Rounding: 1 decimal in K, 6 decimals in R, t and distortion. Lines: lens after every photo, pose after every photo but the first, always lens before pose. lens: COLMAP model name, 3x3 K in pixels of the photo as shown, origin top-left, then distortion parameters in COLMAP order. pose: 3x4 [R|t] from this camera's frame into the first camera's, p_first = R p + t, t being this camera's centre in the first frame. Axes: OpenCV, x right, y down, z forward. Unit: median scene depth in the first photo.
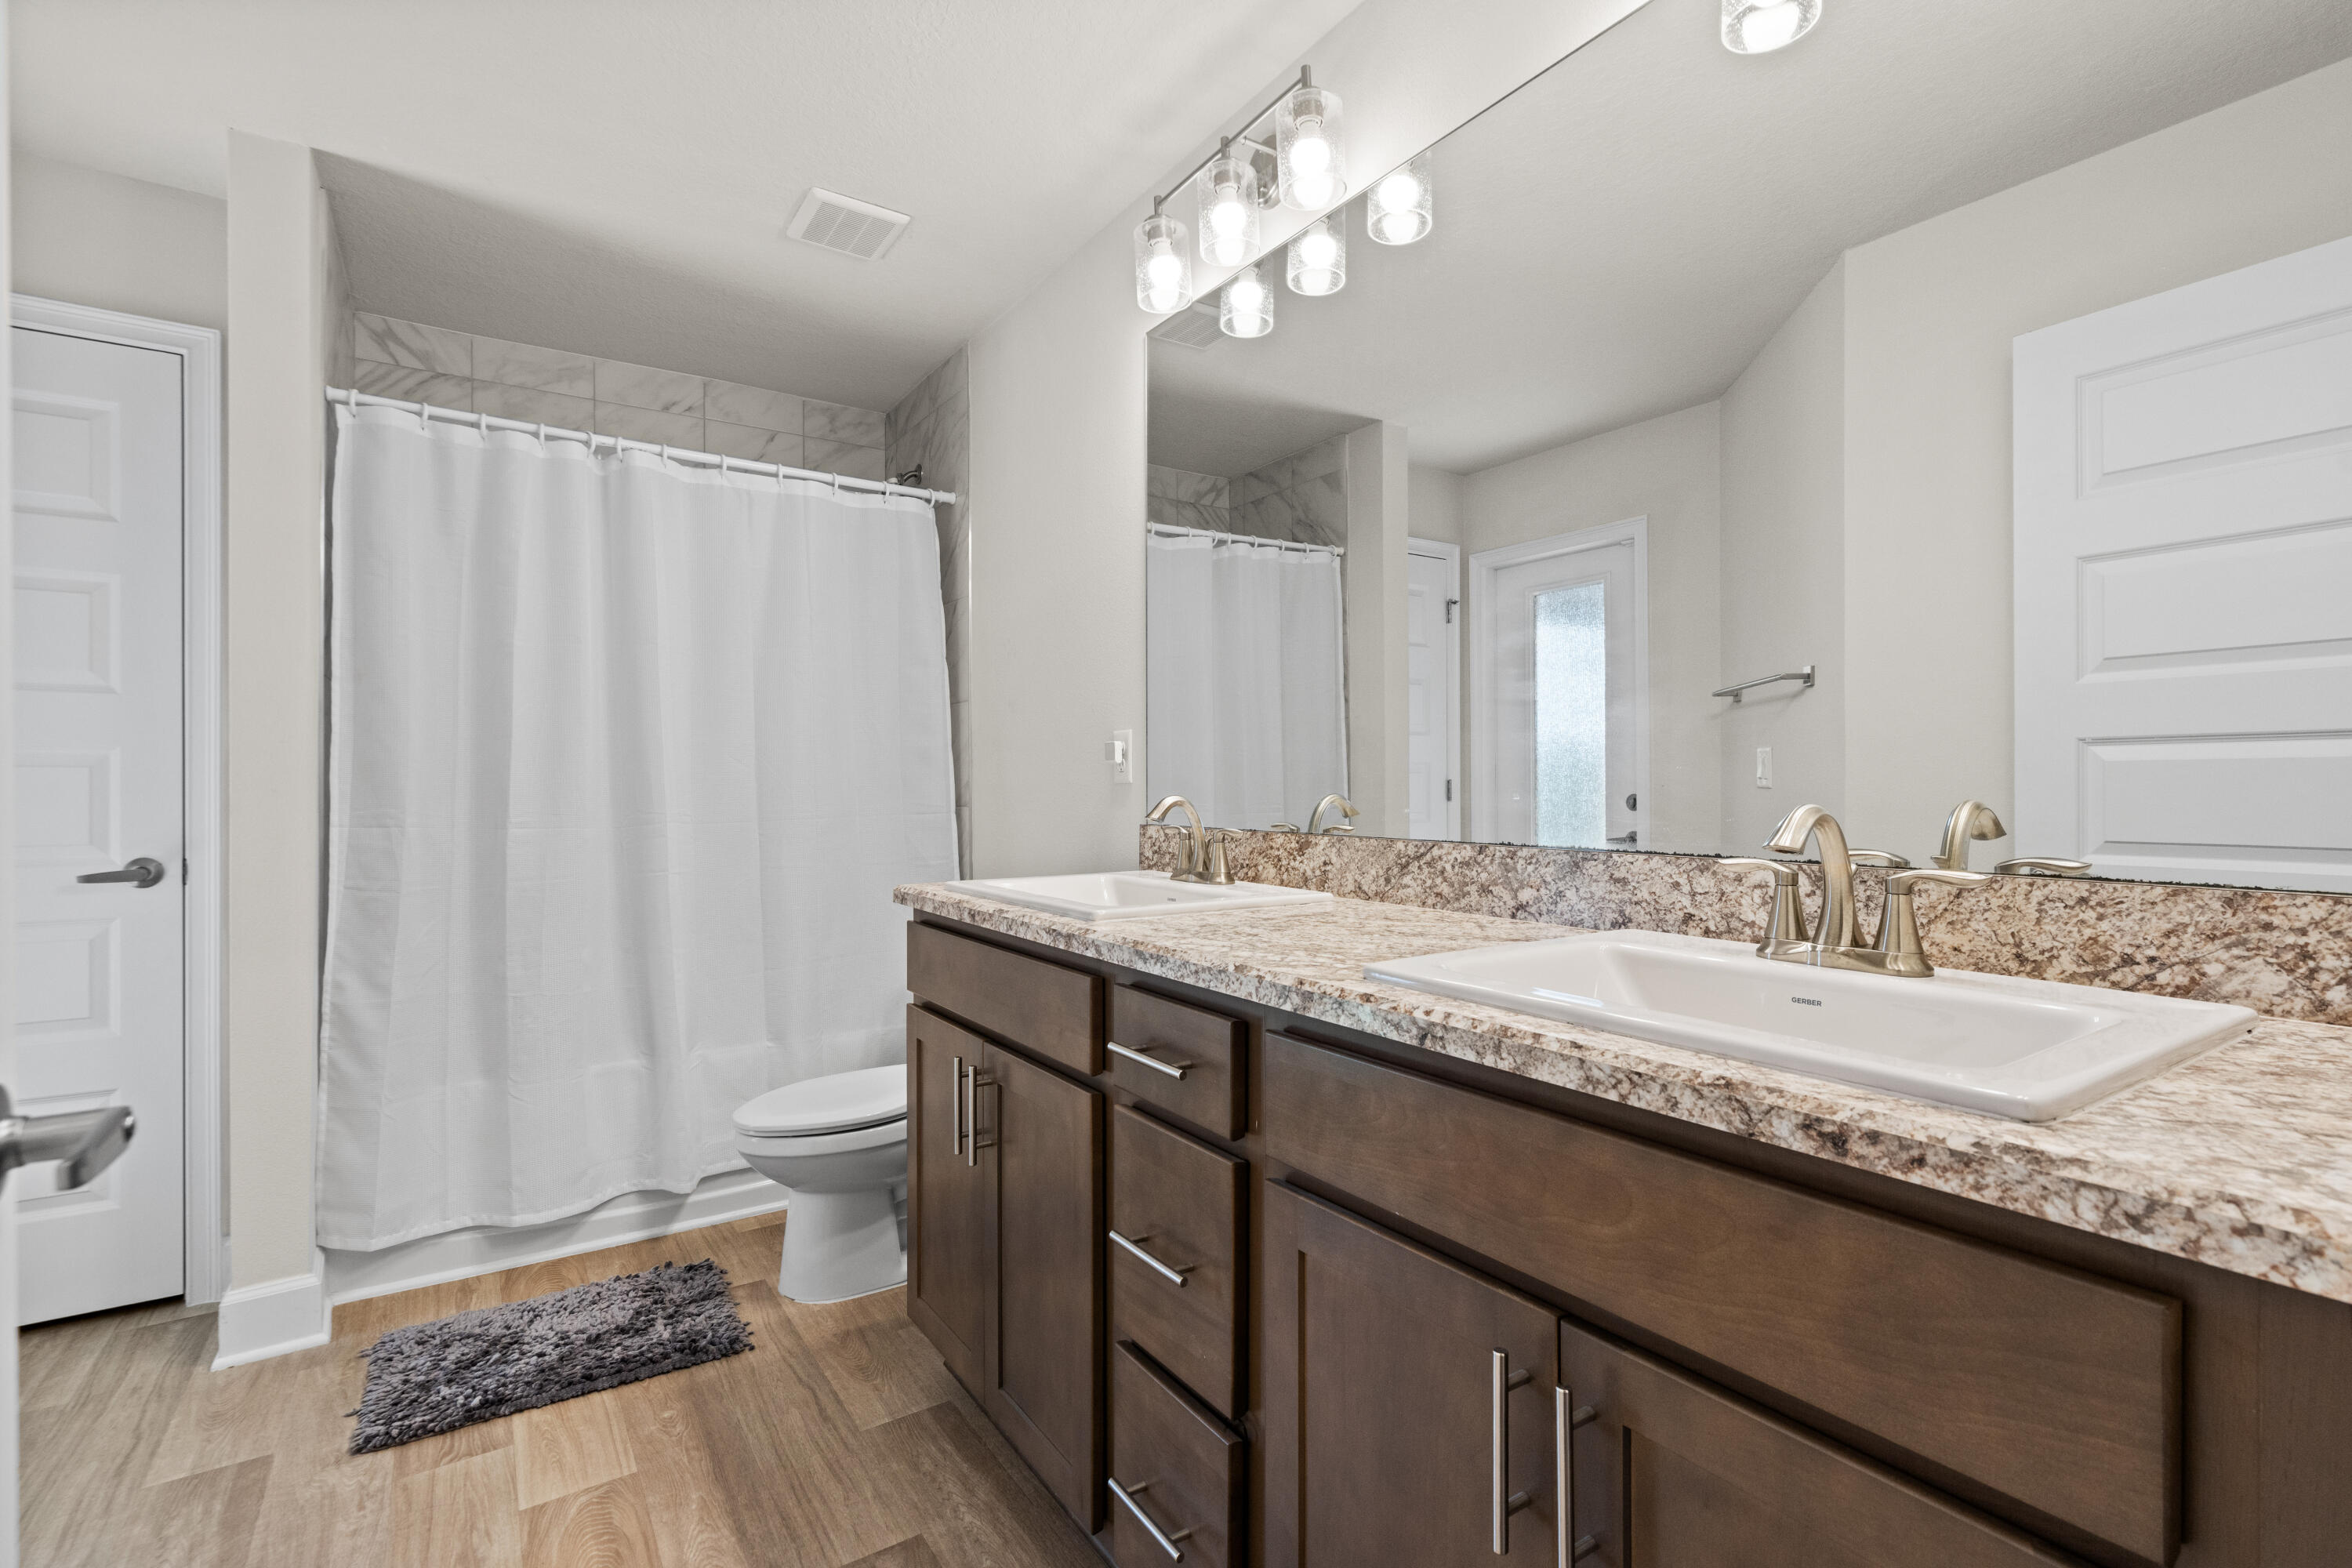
lens RADIAL K [[1075.3, 0, 1179.7], [0, 1075.3, 782.7], [0, 0, 1]] dist [-0.002301, 0.001586]
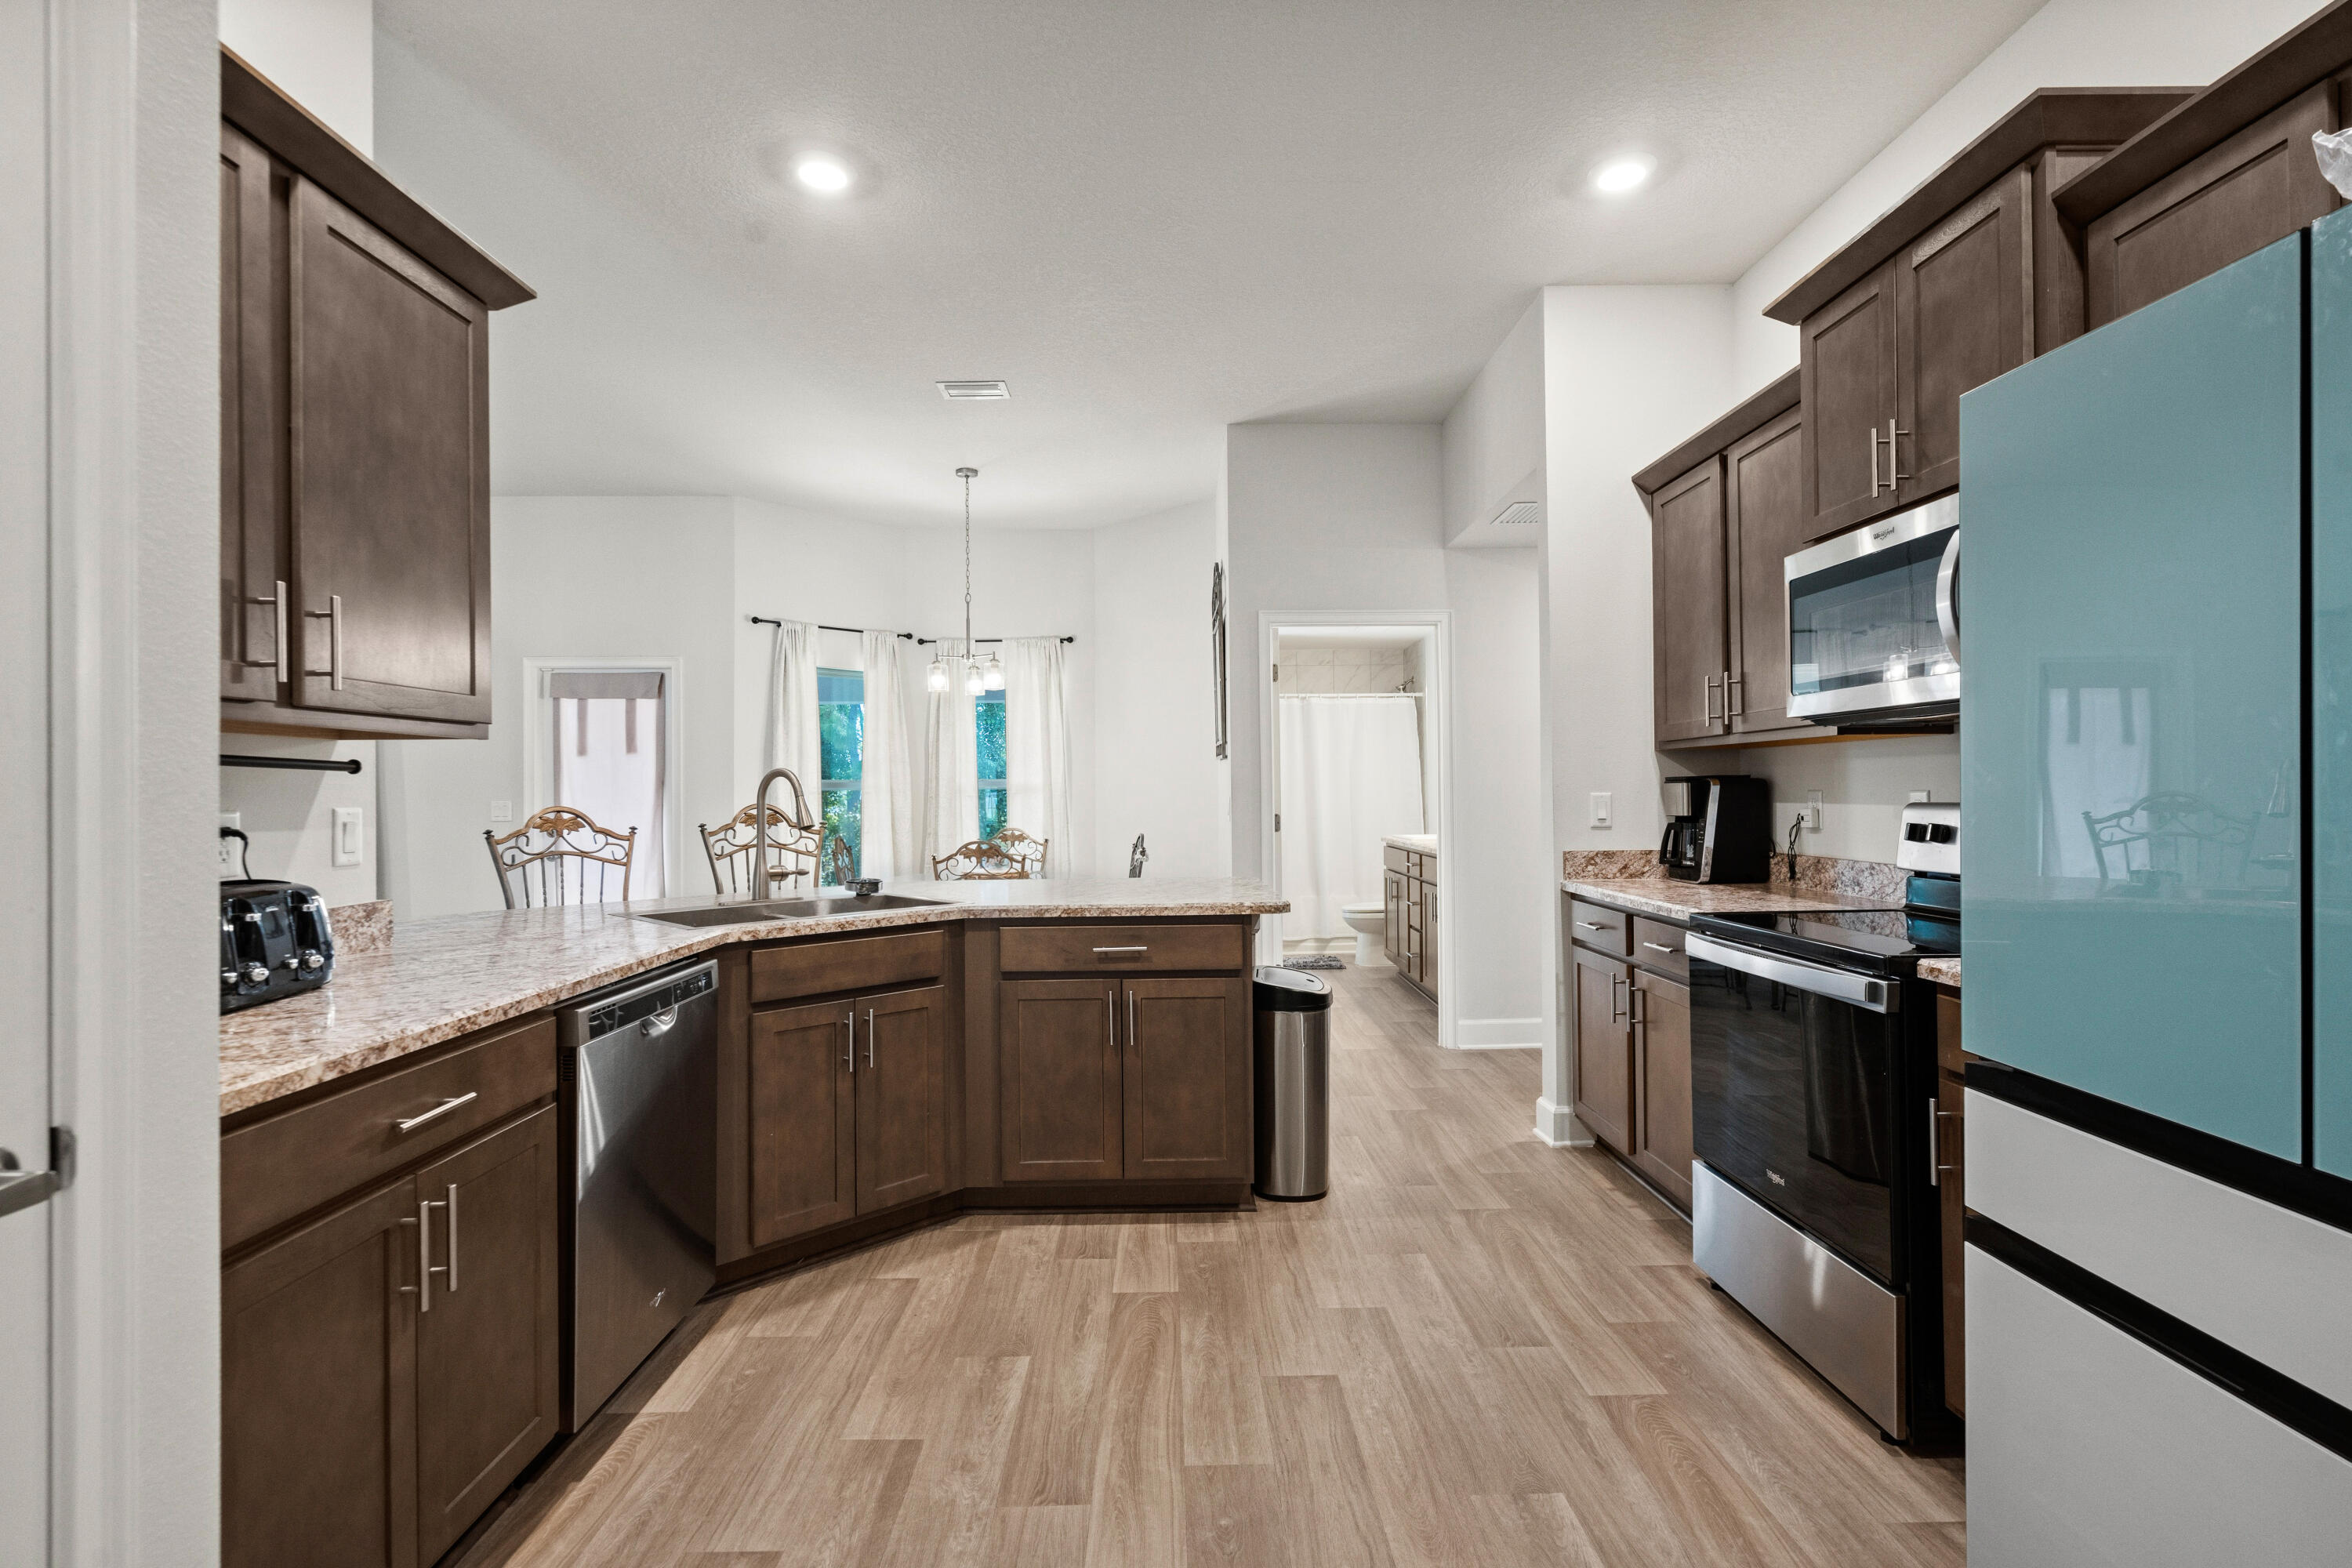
lens RADIAL K [[1075.3, 0, 1181.7], [0, 1075.3, 788.2], [0, 0, 1]] dist [-0.002301, 0.001586]
pose [[0.841547, -0.007611, -0.540130, 0.916292], [0.008066, 0.999966, -0.001524, -0.053172], [0.540124, -0.003074, 0.841580, -1.952150]]
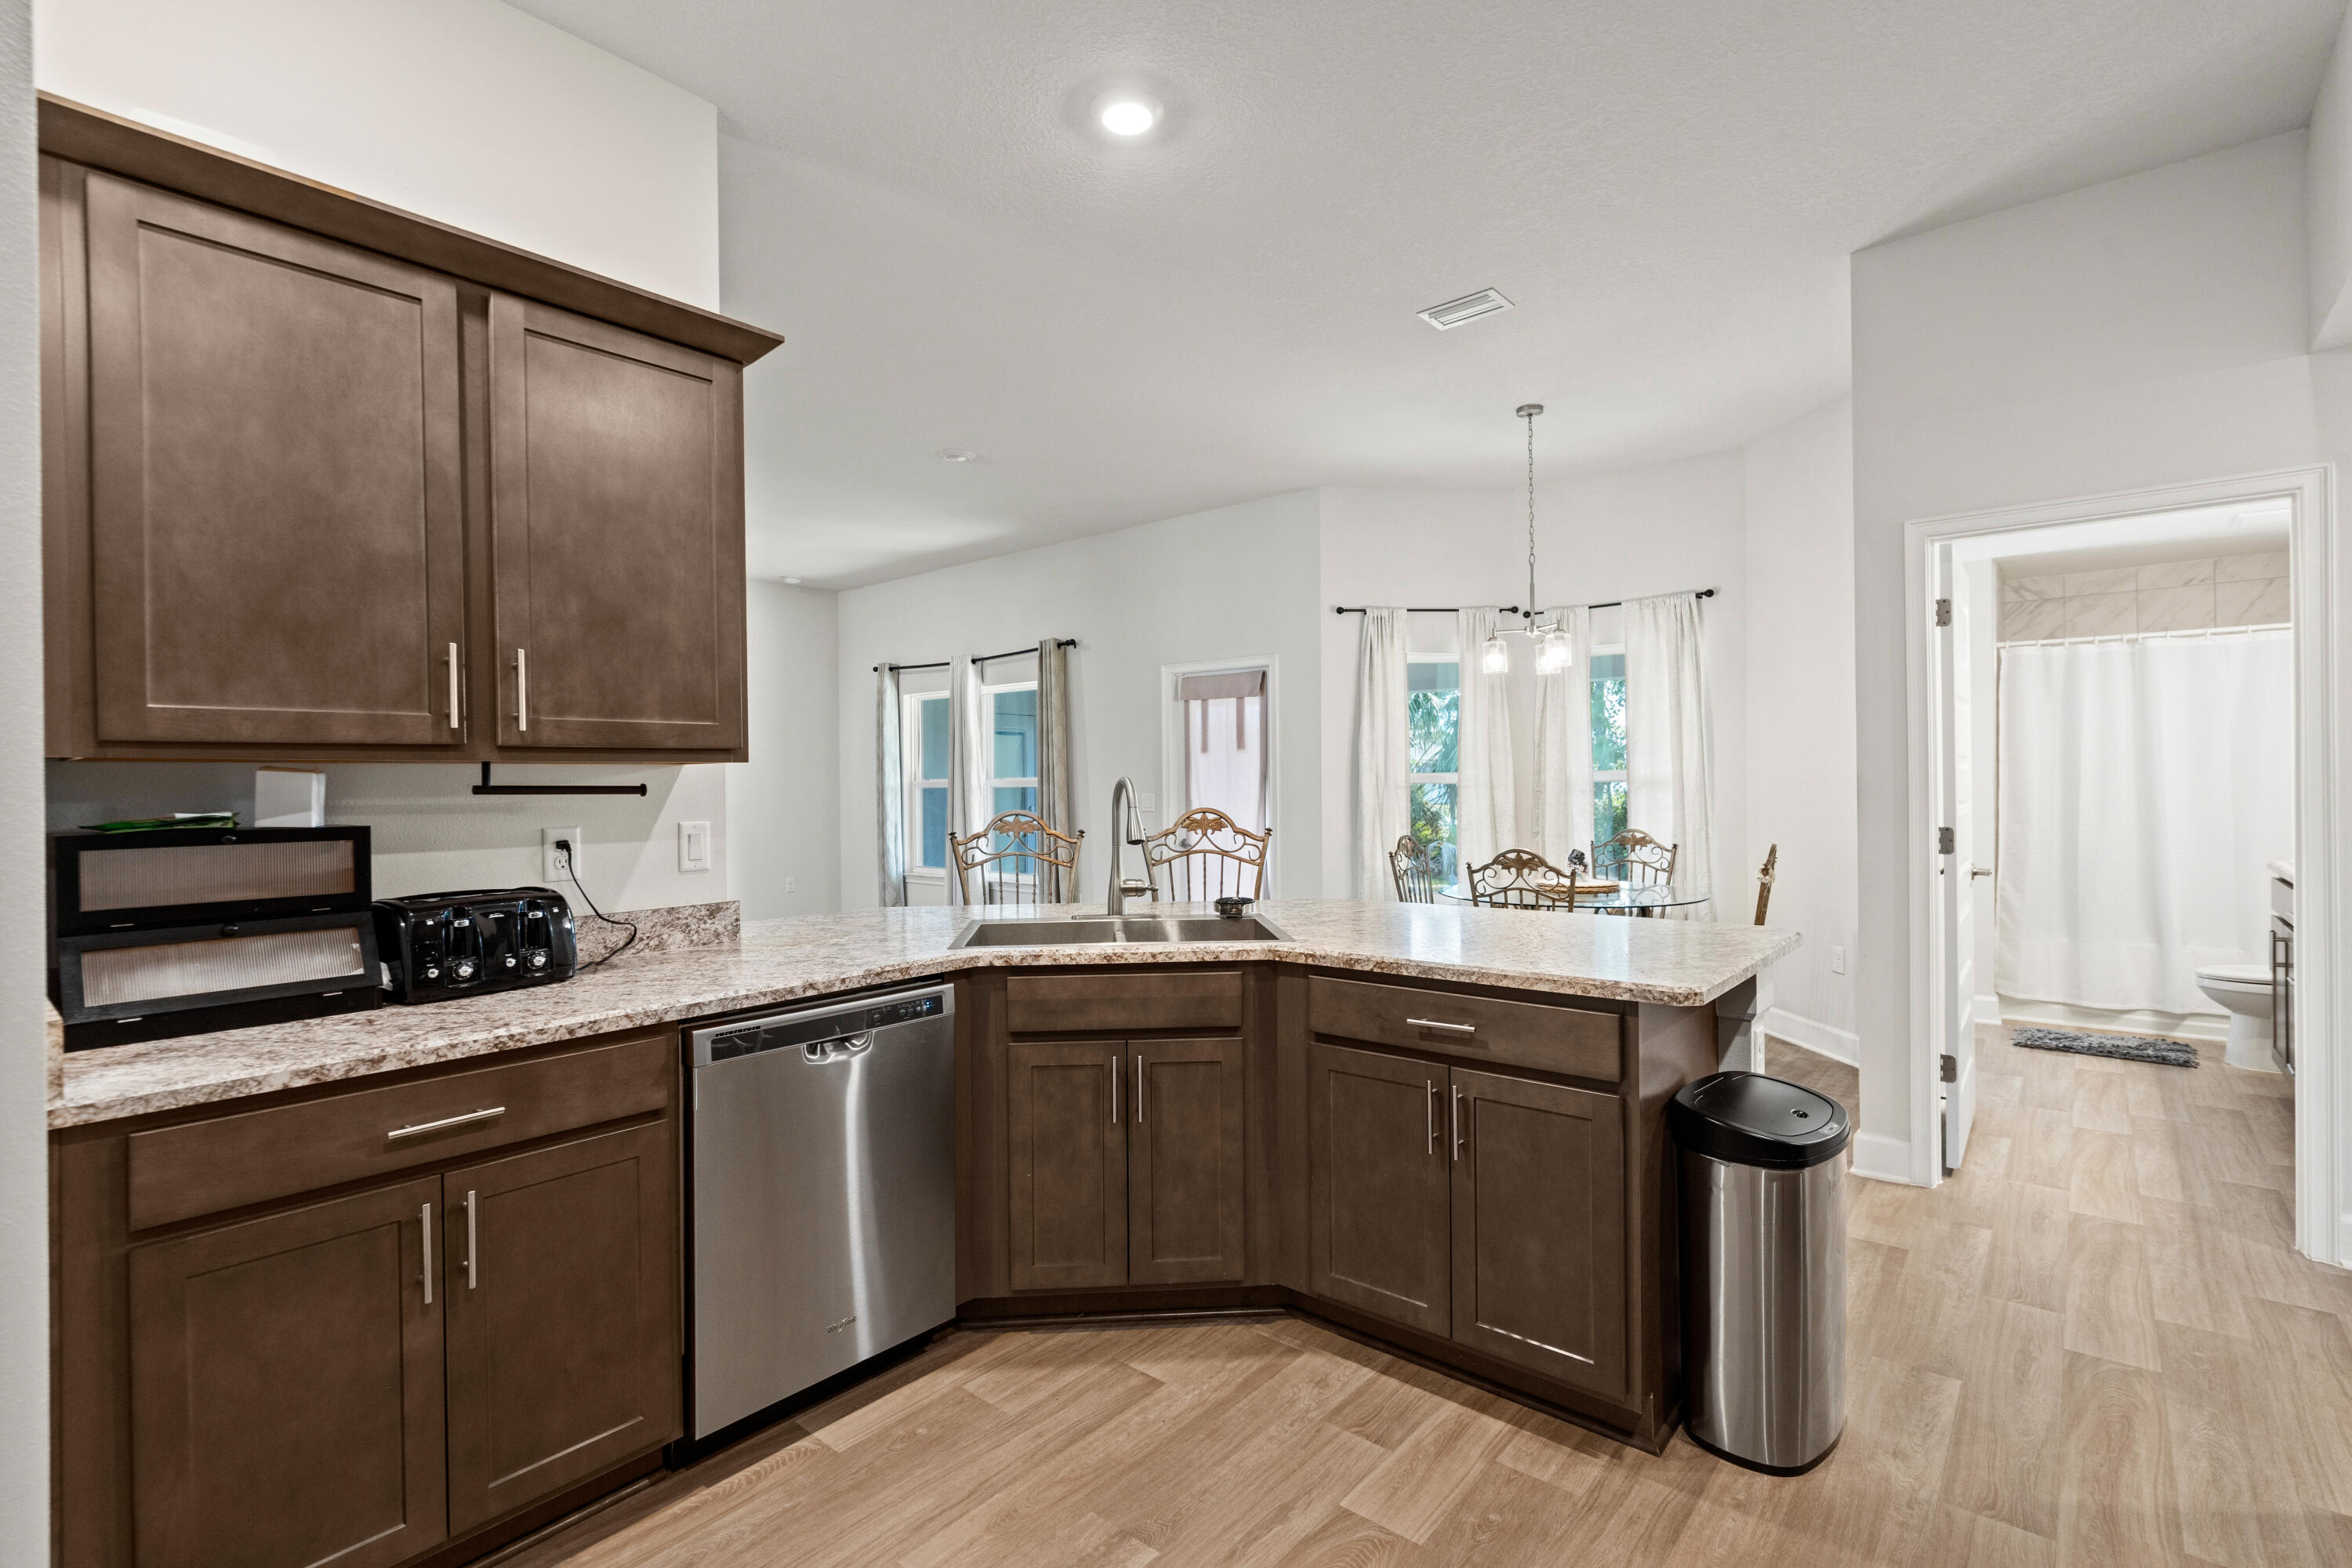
lens RADIAL K [[1075.3, 0, 1187.4], [0, 1075.3, 786.2], [0, 0, 1]] dist [-0.002301, 0.001586]
pose [[0.276876, 0.003755, -0.960898, 0.995128], [0.013194, 0.999883, 0.007709, -0.081374], [0.960815, -0.014812, 0.276794, -1.379011]]
